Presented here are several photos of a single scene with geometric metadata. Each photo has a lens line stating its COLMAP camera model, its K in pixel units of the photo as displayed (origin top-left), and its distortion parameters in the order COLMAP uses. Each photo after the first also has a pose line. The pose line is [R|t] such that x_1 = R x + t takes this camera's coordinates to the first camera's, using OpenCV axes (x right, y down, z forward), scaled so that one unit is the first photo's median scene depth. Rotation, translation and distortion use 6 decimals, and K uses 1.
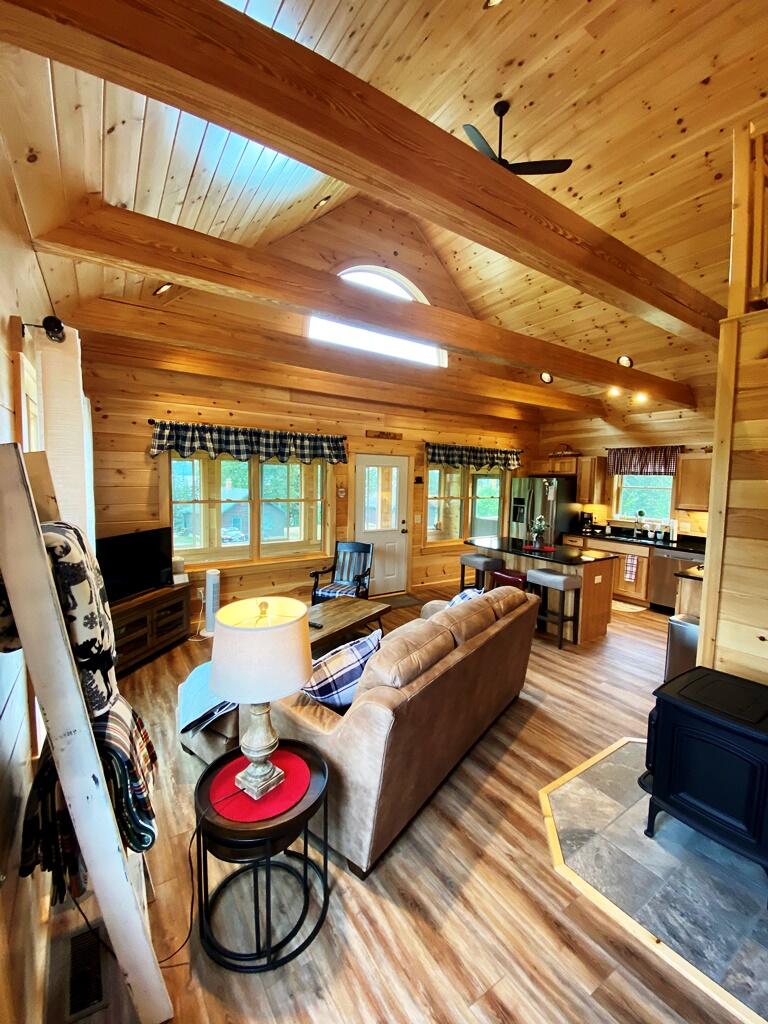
lens RADIAL K [[417.1, 0, 384.2], [0, 417.1, 508.8], [0, 0, 1]] dist [0.004405, -0.013101]
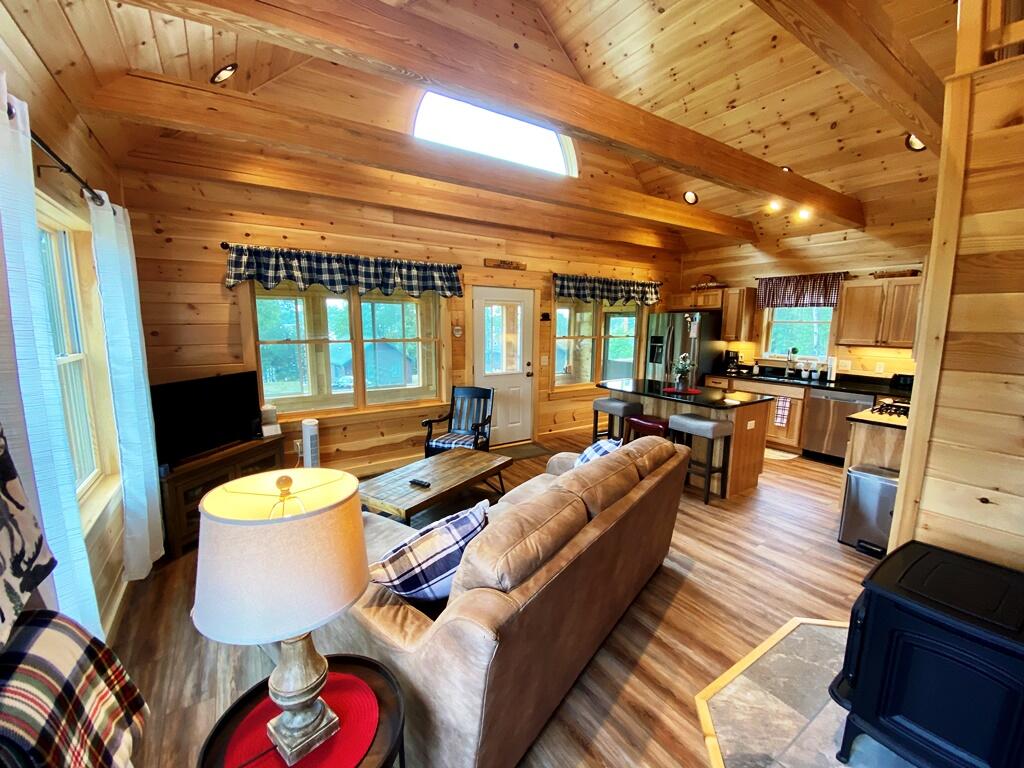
lens RADIAL K [[417.1, 0, 510.3], [0, 417.1, 387.9], [0, 0, 1]] dist [0.004405, -0.013101]
pose [[0.999866, -0.012827, -0.010135, 0.019457], [0.013583, 0.996829, 0.078405, 0.016328], [0.009097, -0.078533, 0.996870, 0.130745]]
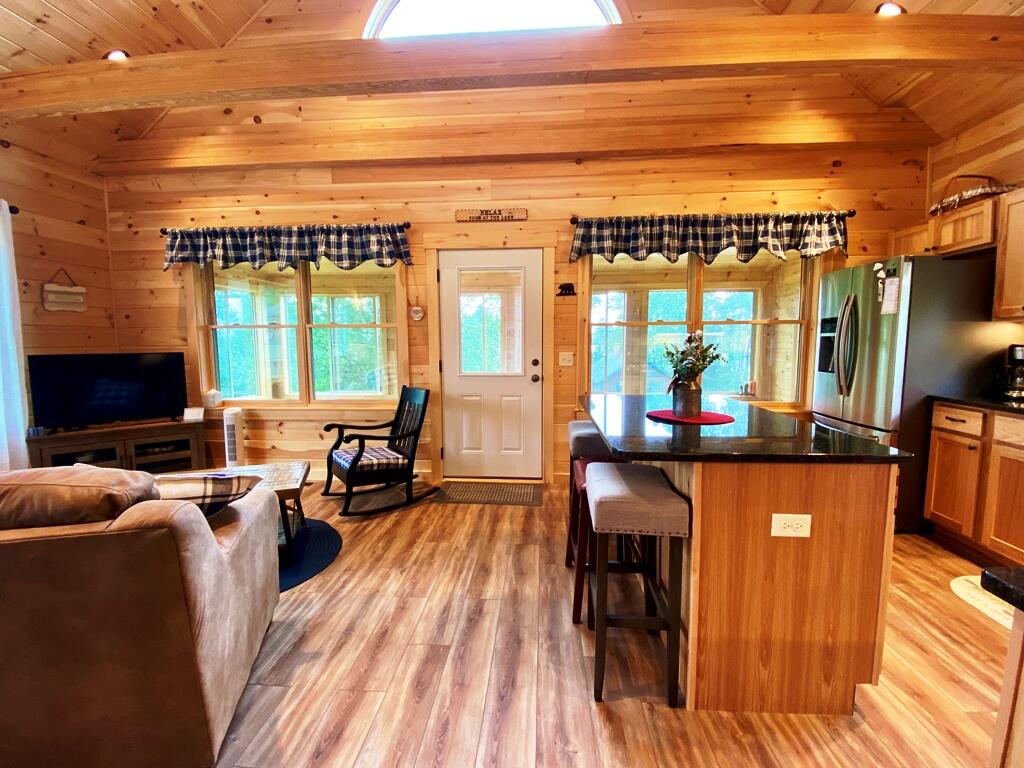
lens RADIAL K [[452.9, 0, 512.4], [0, 452.9, 385.7], [0, 0, 1]] dist [0.000575, -0.010083]
pose [[0.790720, 0.032389, -0.611321, 0.539840], [-0.022382, 0.999461, 0.024004, 0.066928], [0.611769, -0.005298, 0.791019, 0.618680]]
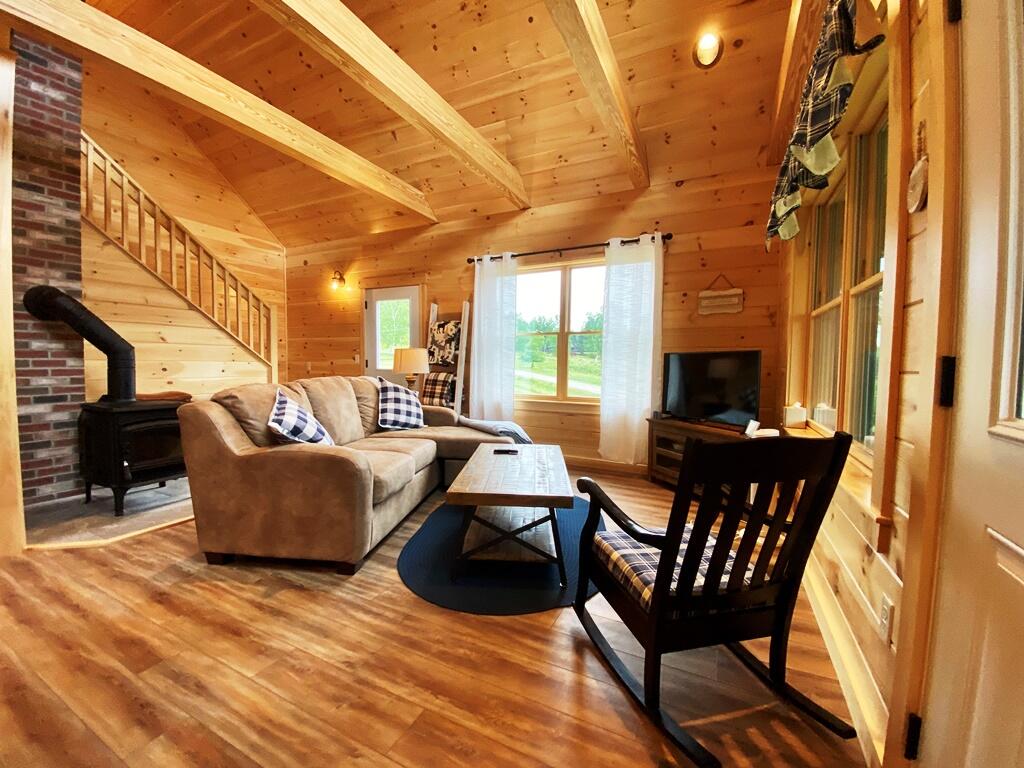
lens RADIAL K [[417.1, 0, 512.2], [0, 417.1, 386.5], [0, 0, 1]] dist [0.004405, -0.013101]
pose [[-0.870917, -0.002727, -0.491423, 0.162757], [-0.063996, 0.992099, 0.107912, 0.049259], [0.487246, 0.125431, -0.864210, 1.275140]]
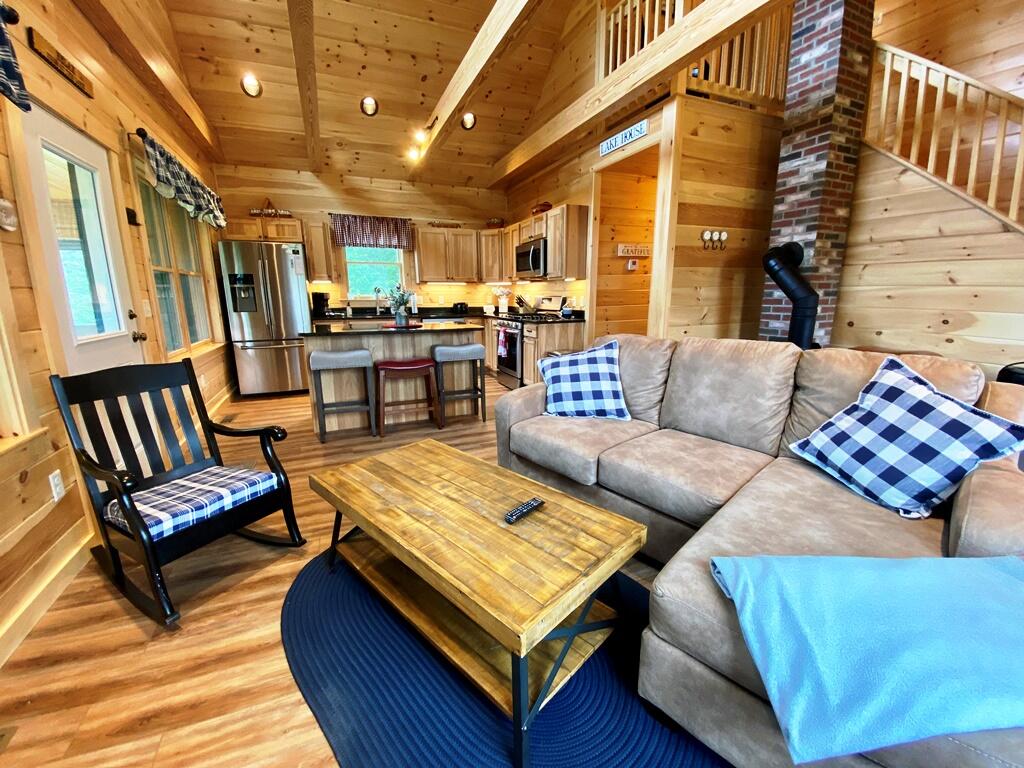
lens RADIAL K [[417.1, 0, 514.5], [0, 417.1, 381.9], [0, 0, 1]] dist [0.004405, -0.013101]
pose [[0.183686, -0.220737, 0.957880, -0.386583], [0.082525, 0.974483, 0.208738, 0.057334], [-0.979515, 0.040707, 0.197216, 0.705626]]
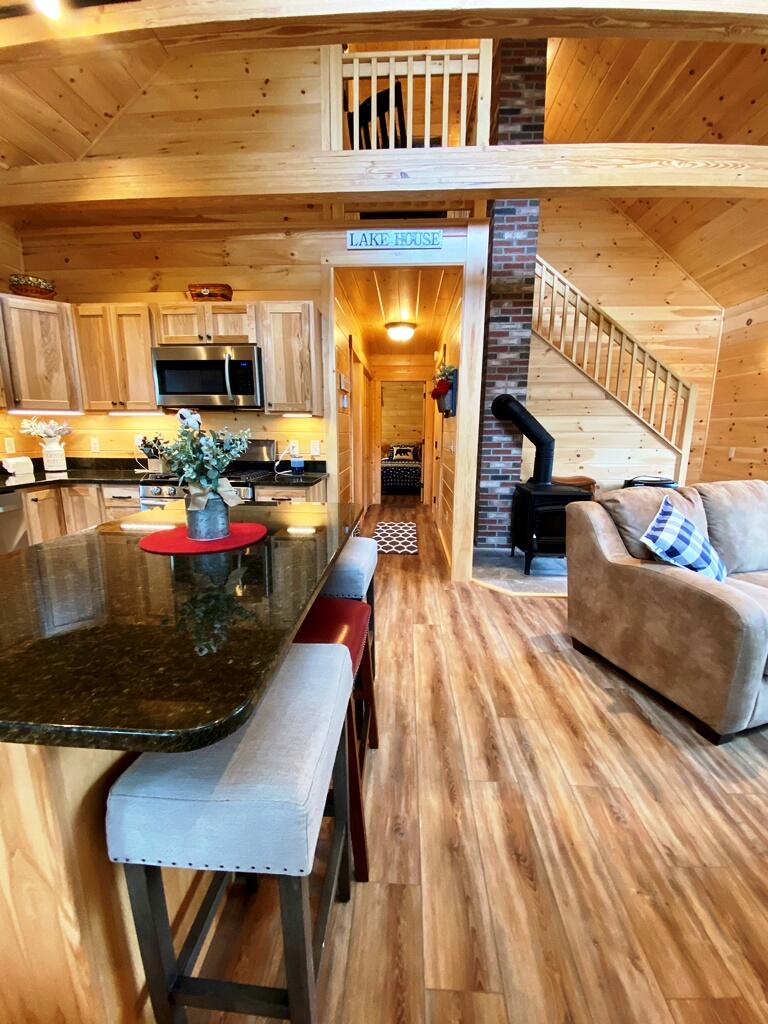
lens RADIAL K [[417.1, 0, 380.0], [0, 417.1, 509.4], [0, 0, 1]] dist [0.004405, -0.013101]
pose [[-0.792285, -0.136407, 0.594707, 0.135379], [0.021970, 0.967680, 0.251224, 0.018188], [-0.609755, 0.212107, -0.763681, 1.233587]]
